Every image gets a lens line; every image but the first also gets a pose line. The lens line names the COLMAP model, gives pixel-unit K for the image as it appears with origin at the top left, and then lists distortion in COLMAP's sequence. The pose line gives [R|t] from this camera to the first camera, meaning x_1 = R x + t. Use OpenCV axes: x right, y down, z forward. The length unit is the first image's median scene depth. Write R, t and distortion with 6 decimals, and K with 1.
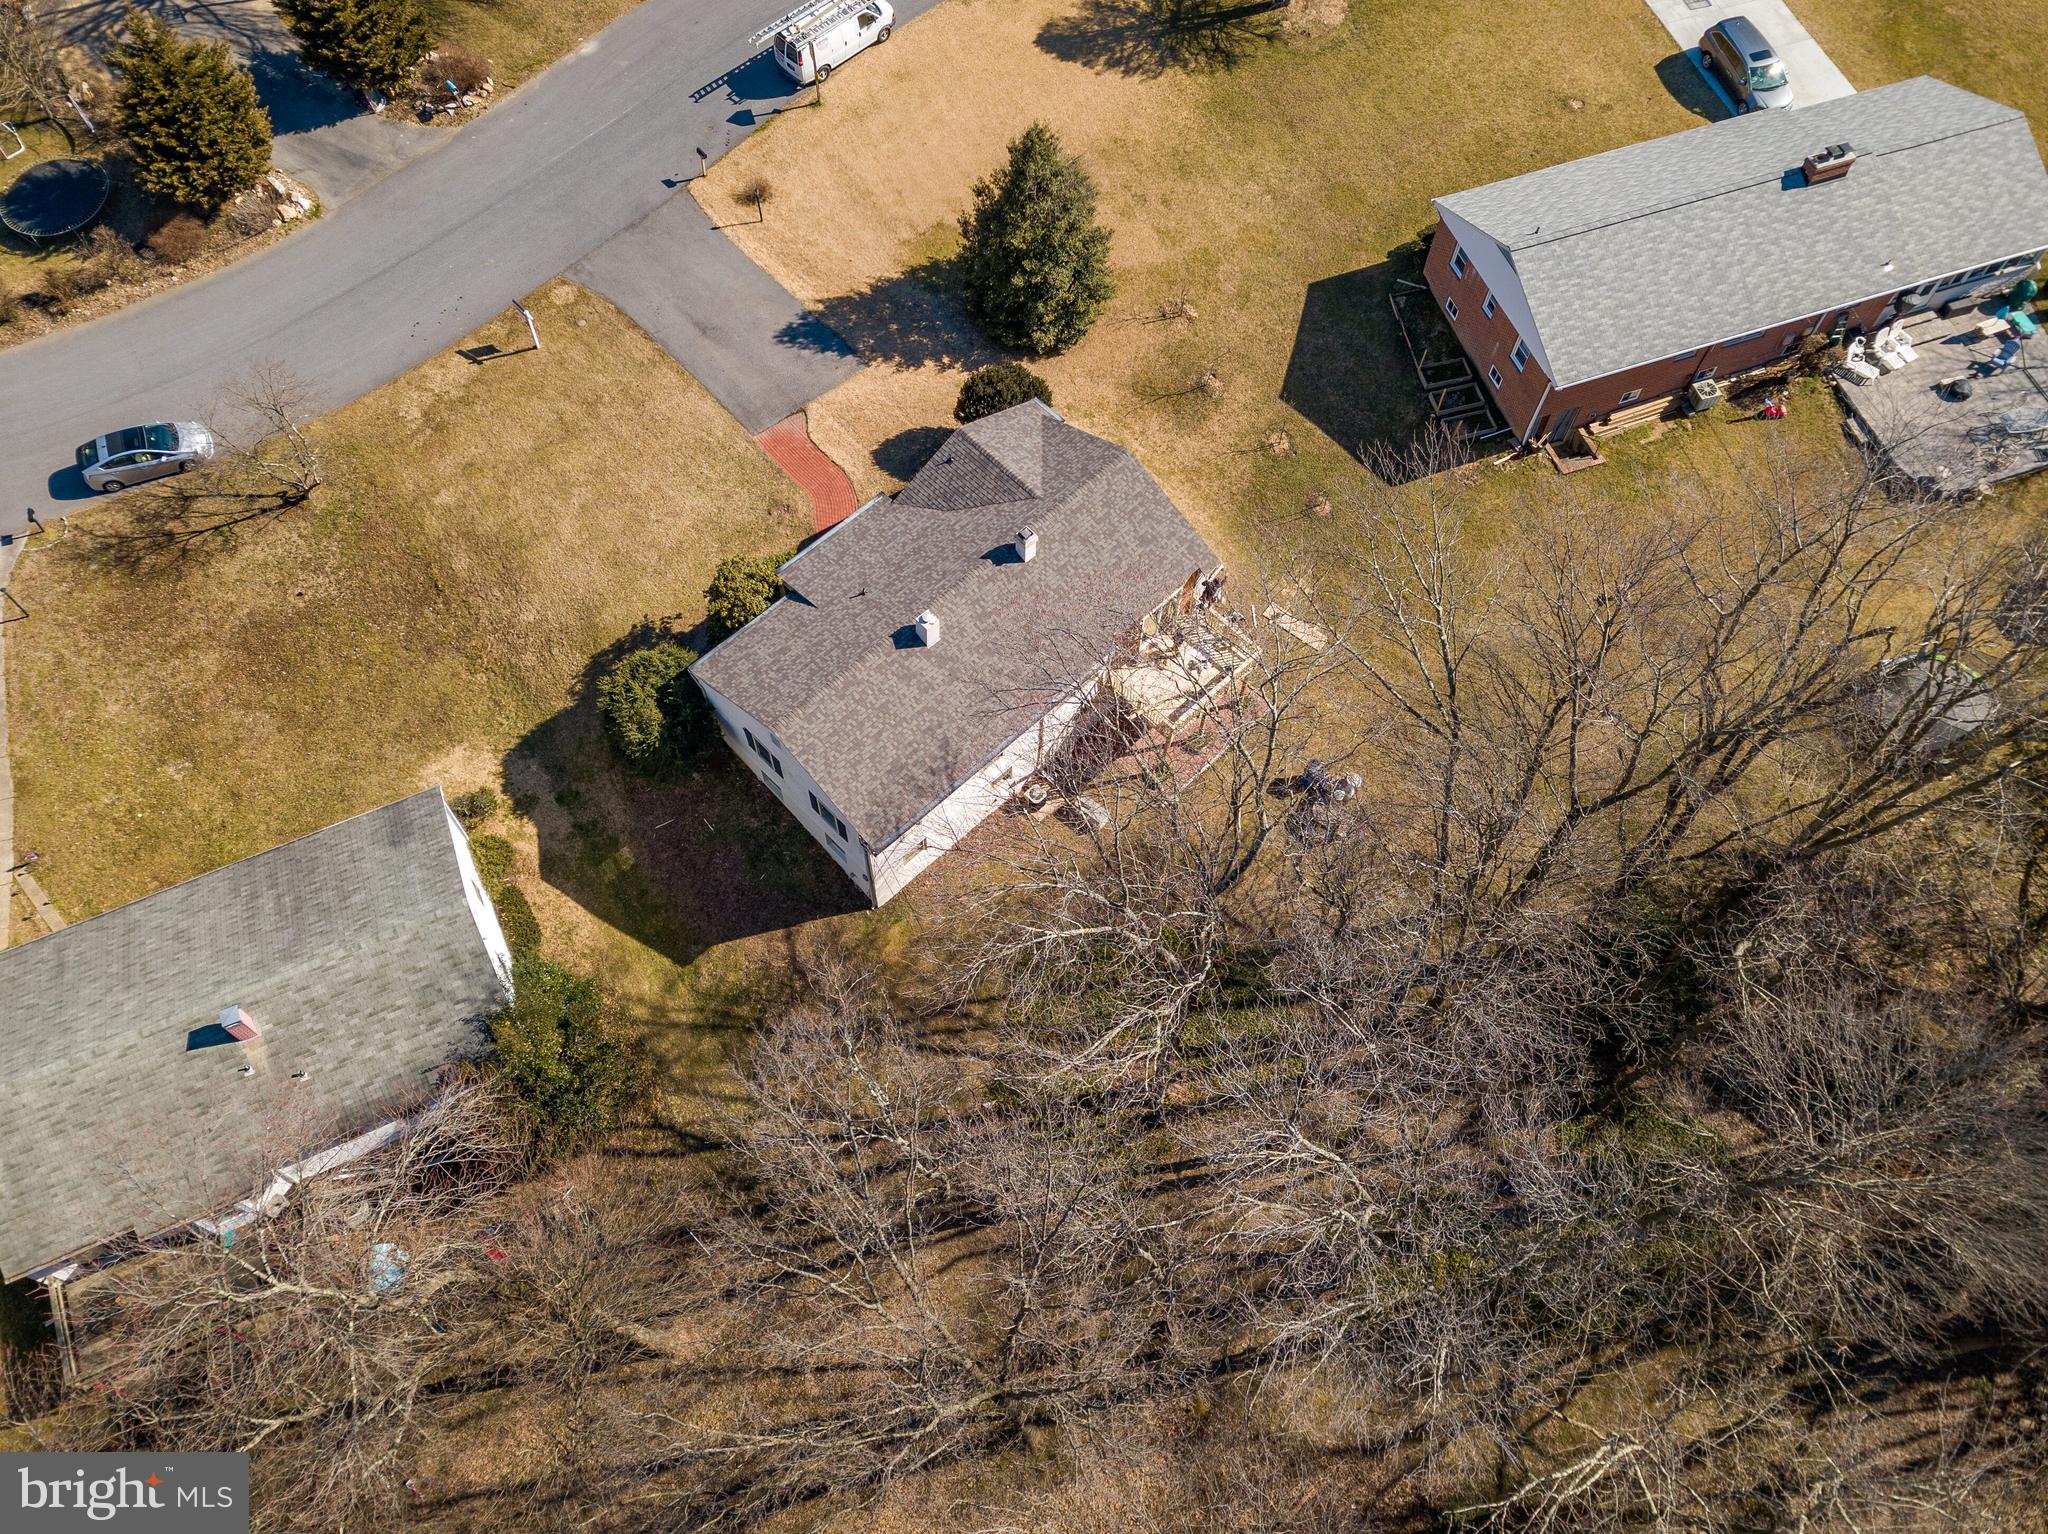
lens RADIAL K [[1424.8, 0, 999.0], [0, 1424.8, 827.1], [0, 0, 1]] dist [-0.062304, 0.089814]
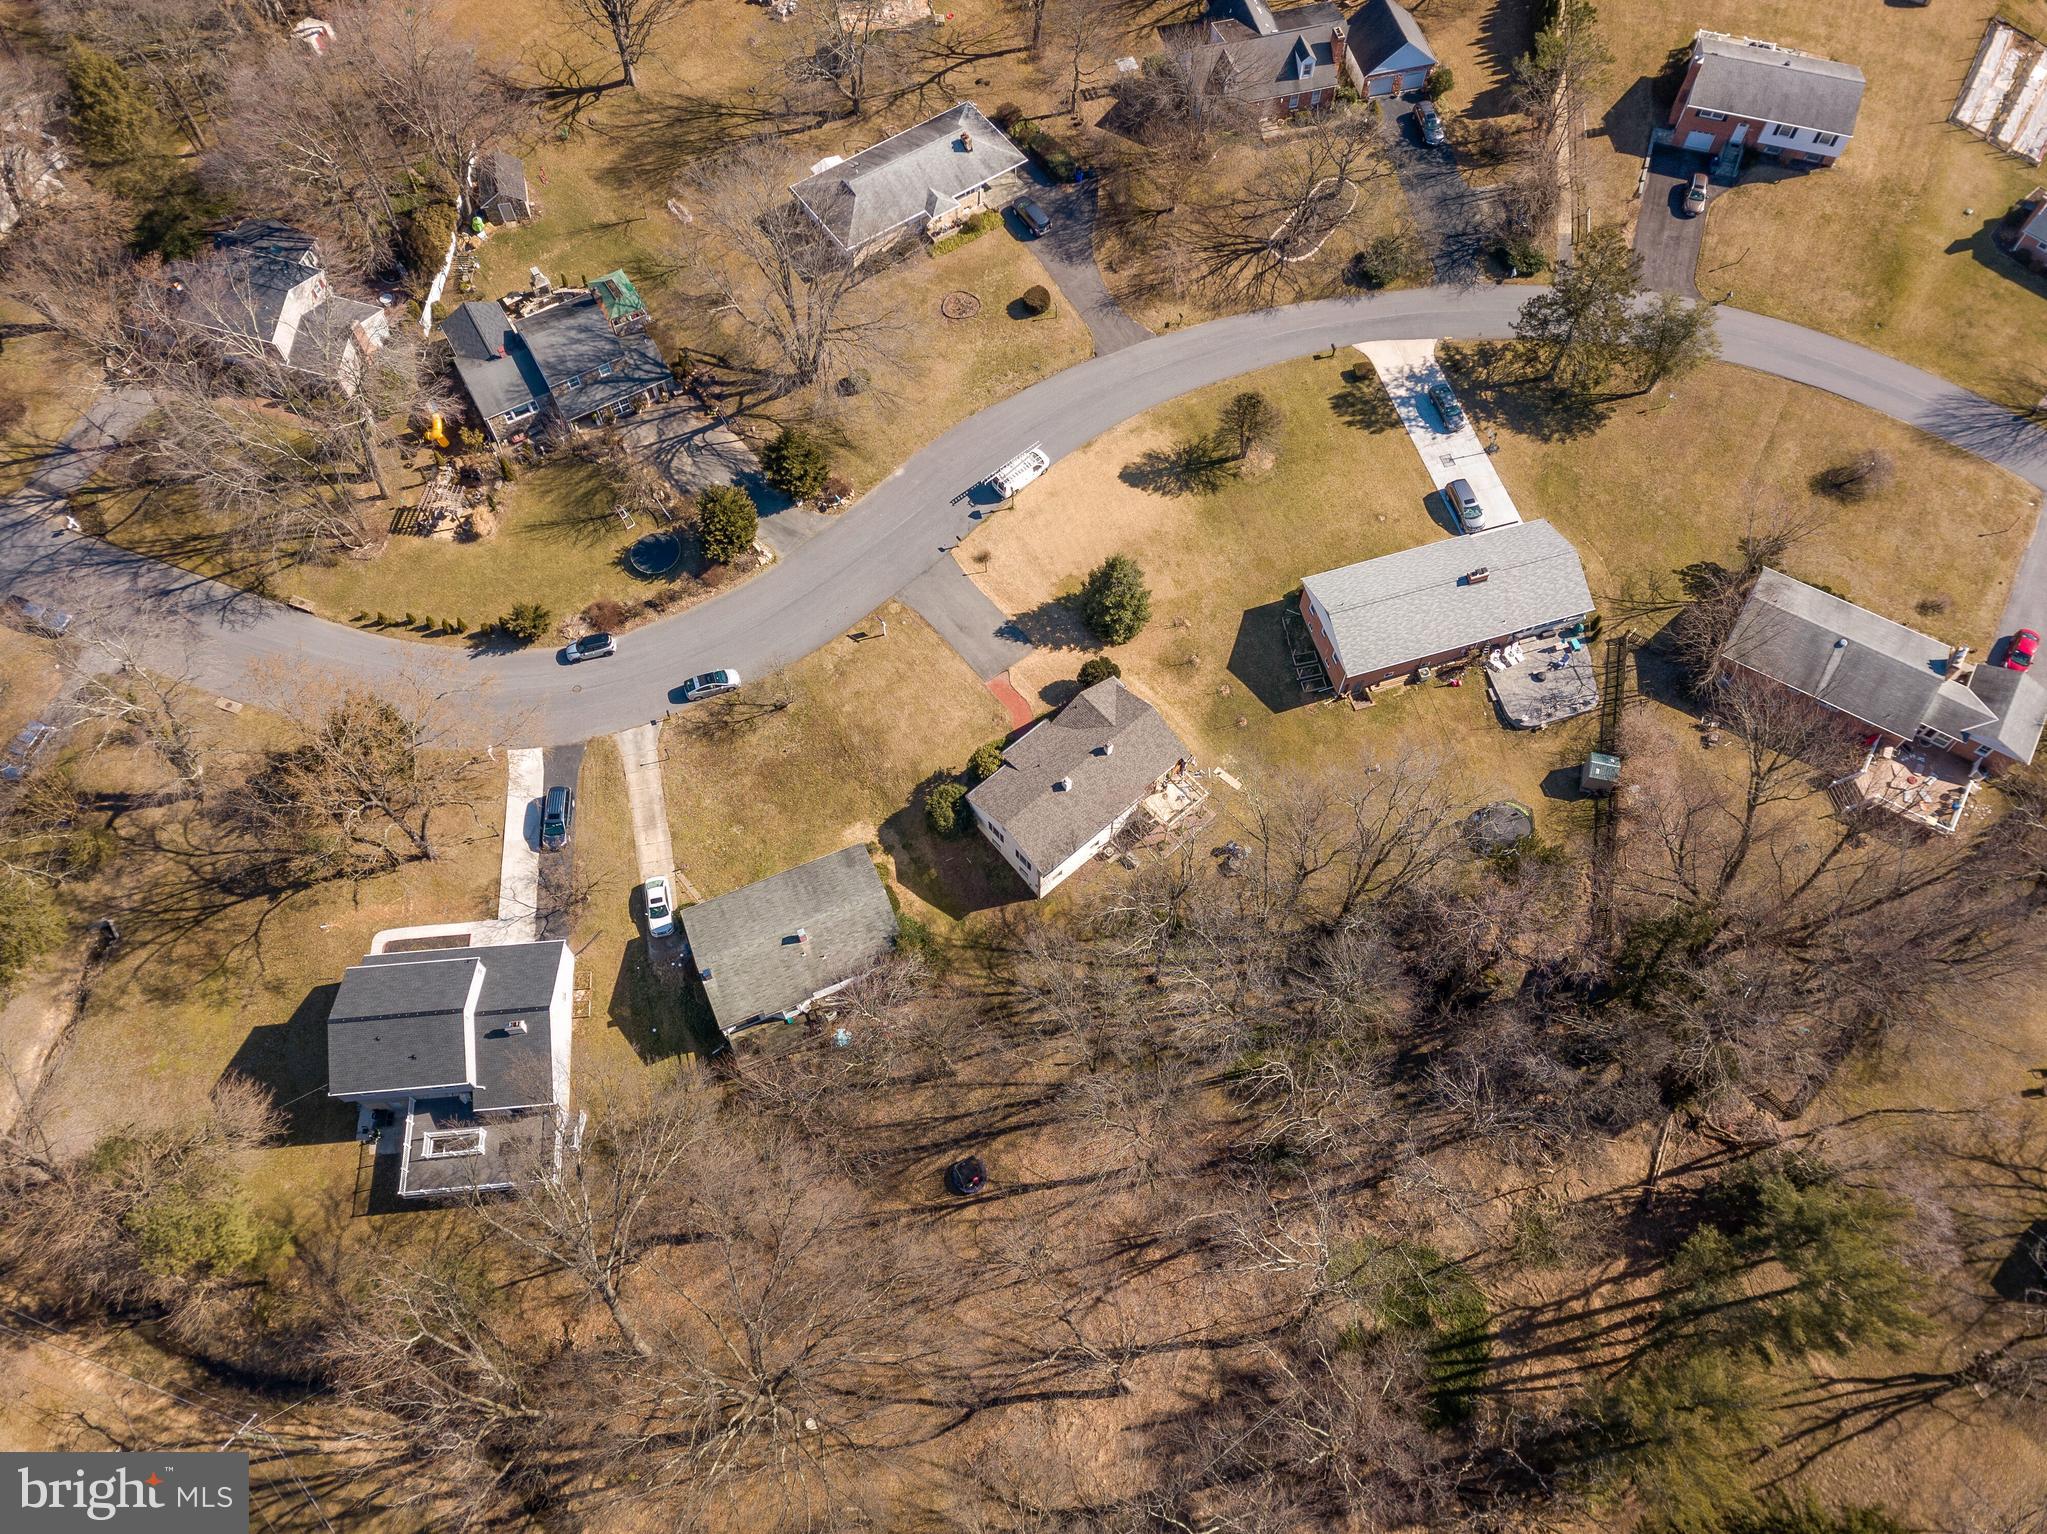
lens RADIAL K [[1502.5, 0, 1023.5], [0, 1502.5, 767.0], [0, 0, 1]] dist [0.048064, -0.003678]
pose [[0.999285, 0.030721, -0.022031, -0.057965], [-0.031497, 0.998864, -0.035772, -0.063201], [0.020907, 0.036440, 0.999117, -1.326284]]
